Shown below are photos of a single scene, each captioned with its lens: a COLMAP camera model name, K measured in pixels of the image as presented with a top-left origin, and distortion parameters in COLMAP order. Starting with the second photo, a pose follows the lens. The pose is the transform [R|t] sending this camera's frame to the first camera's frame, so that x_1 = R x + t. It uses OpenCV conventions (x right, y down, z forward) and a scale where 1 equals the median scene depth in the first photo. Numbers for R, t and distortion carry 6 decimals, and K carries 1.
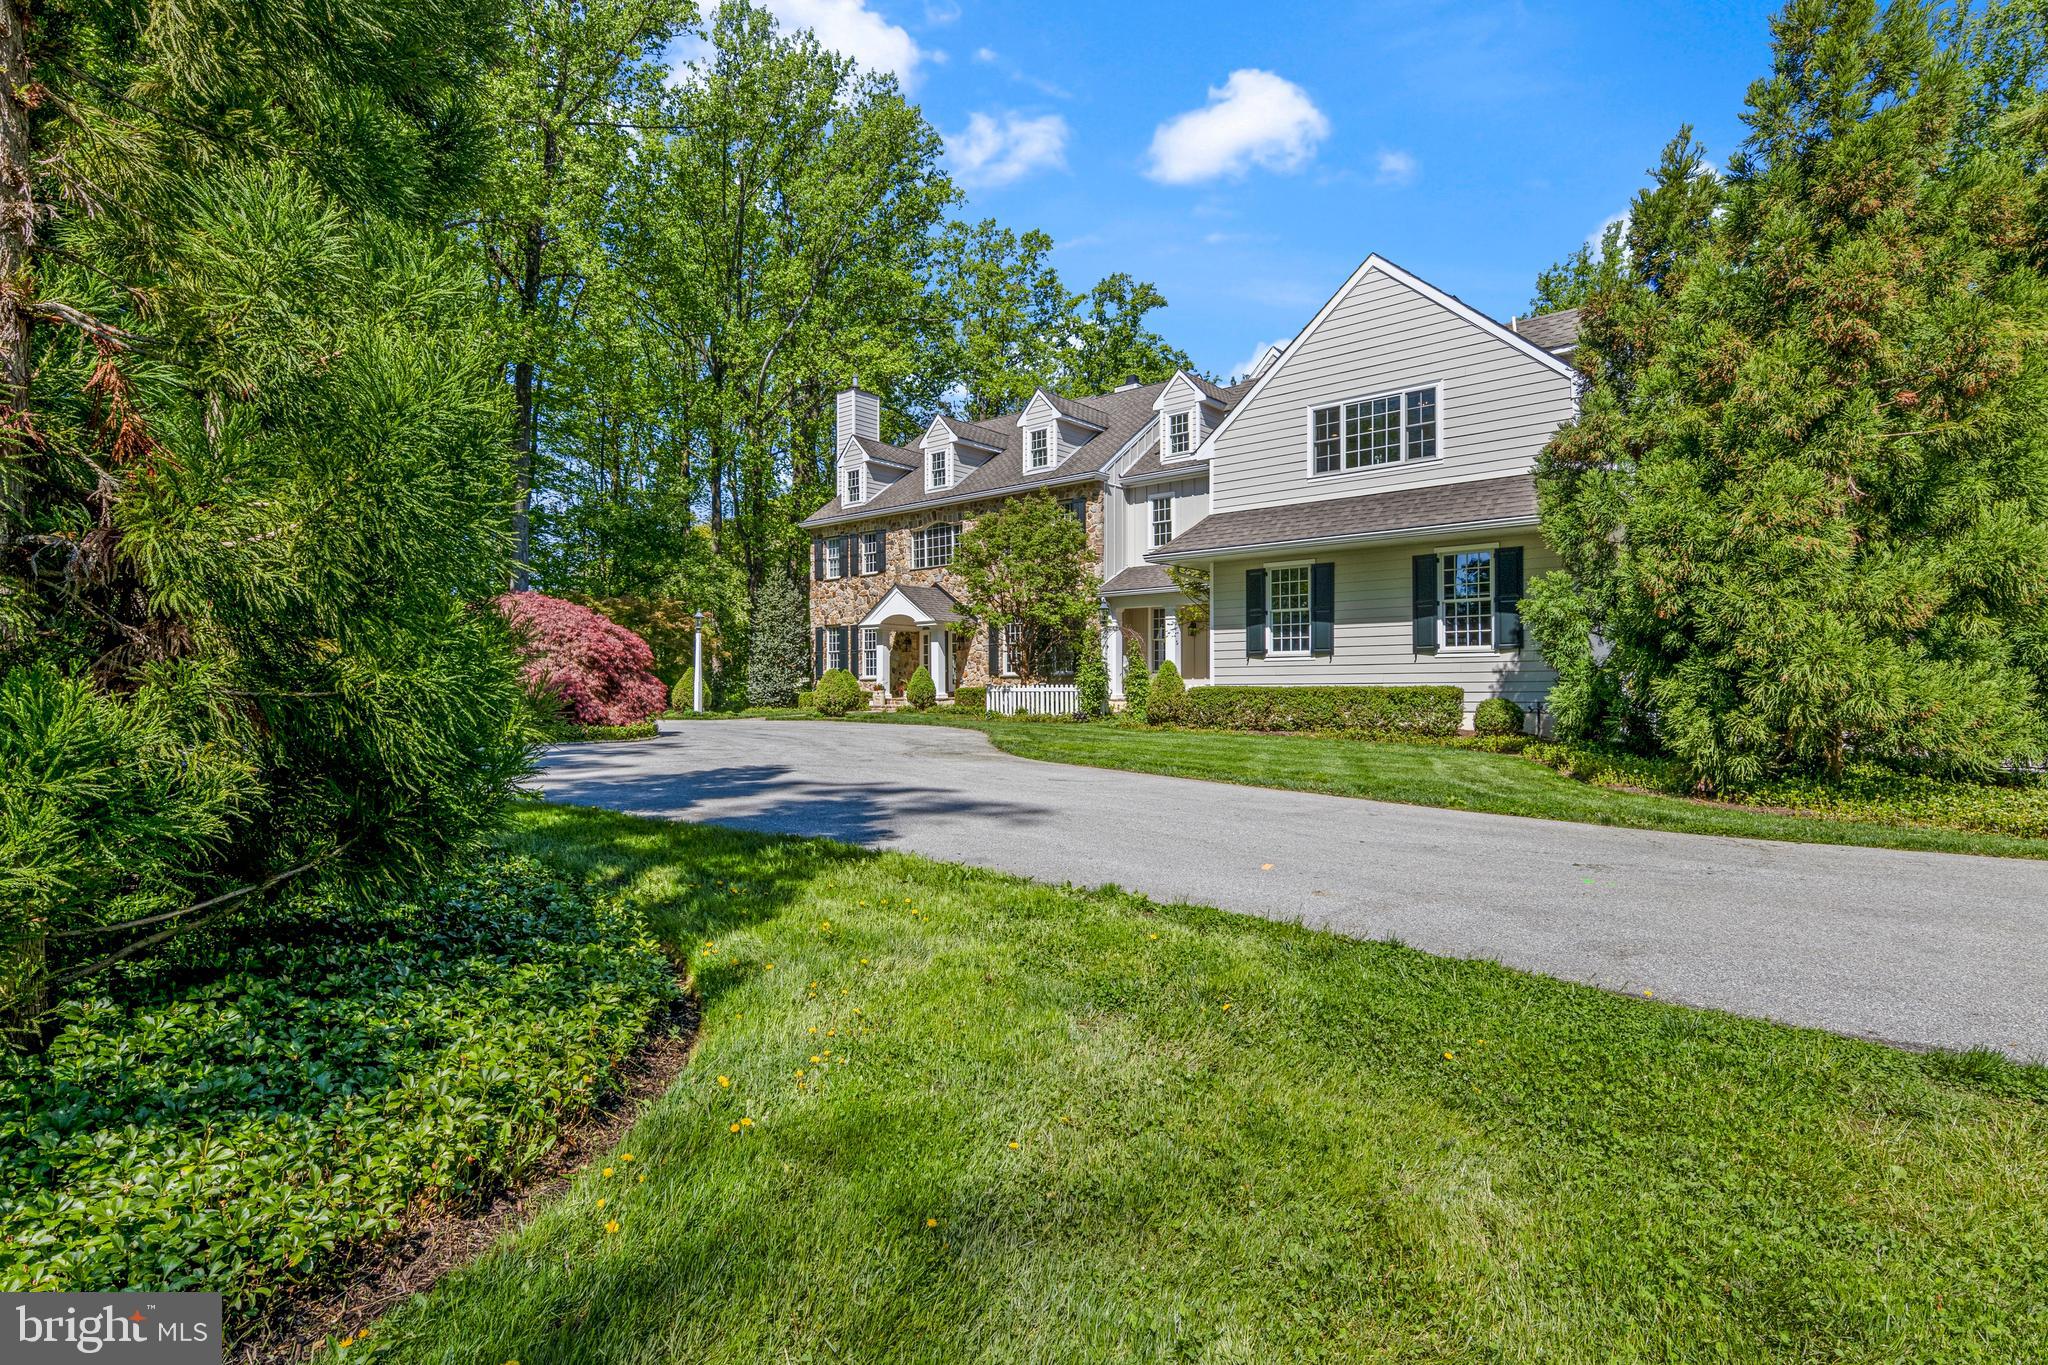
lens RADIAL K [[1095.4, 0, 1032.3], [0, 1095.4, 682.9], [0, 0, 1]] dist [0.005189, 0.000423]
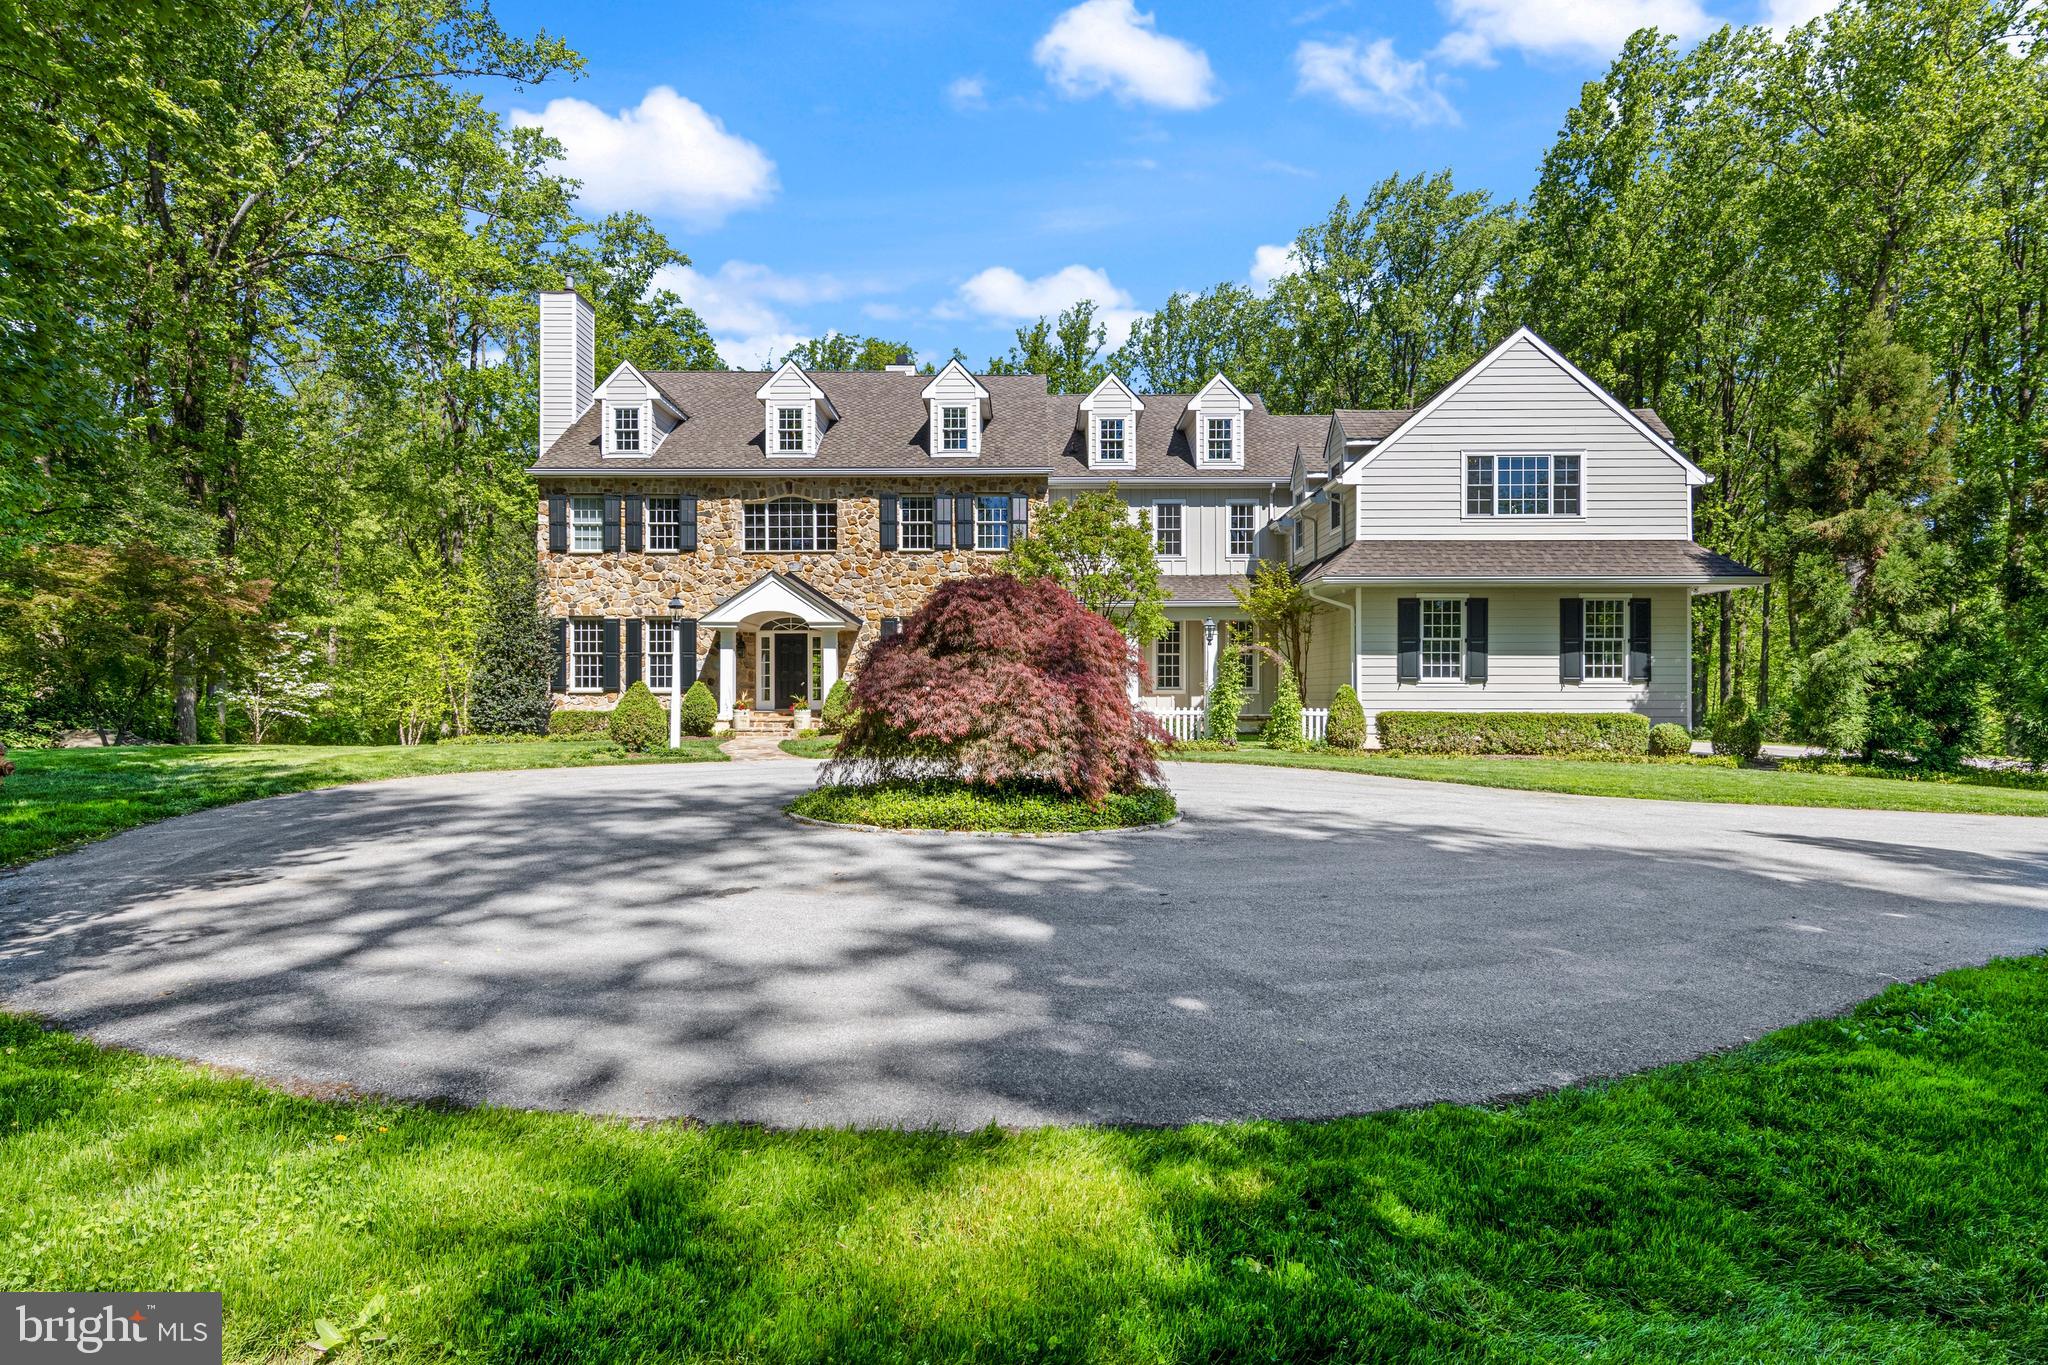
lens RADIAL K [[1095.4, 0, 1025.9], [0, 1095.4, 693.4], [0, 0, 1]] dist [0.005189, 0.000423]
pose [[0.751356, 0.007030, 0.659859, -0.787192], [-0.010480, 0.999944, 0.001279, -0.011212], [-0.659814, -0.007877, 0.751388, 0.476724]]
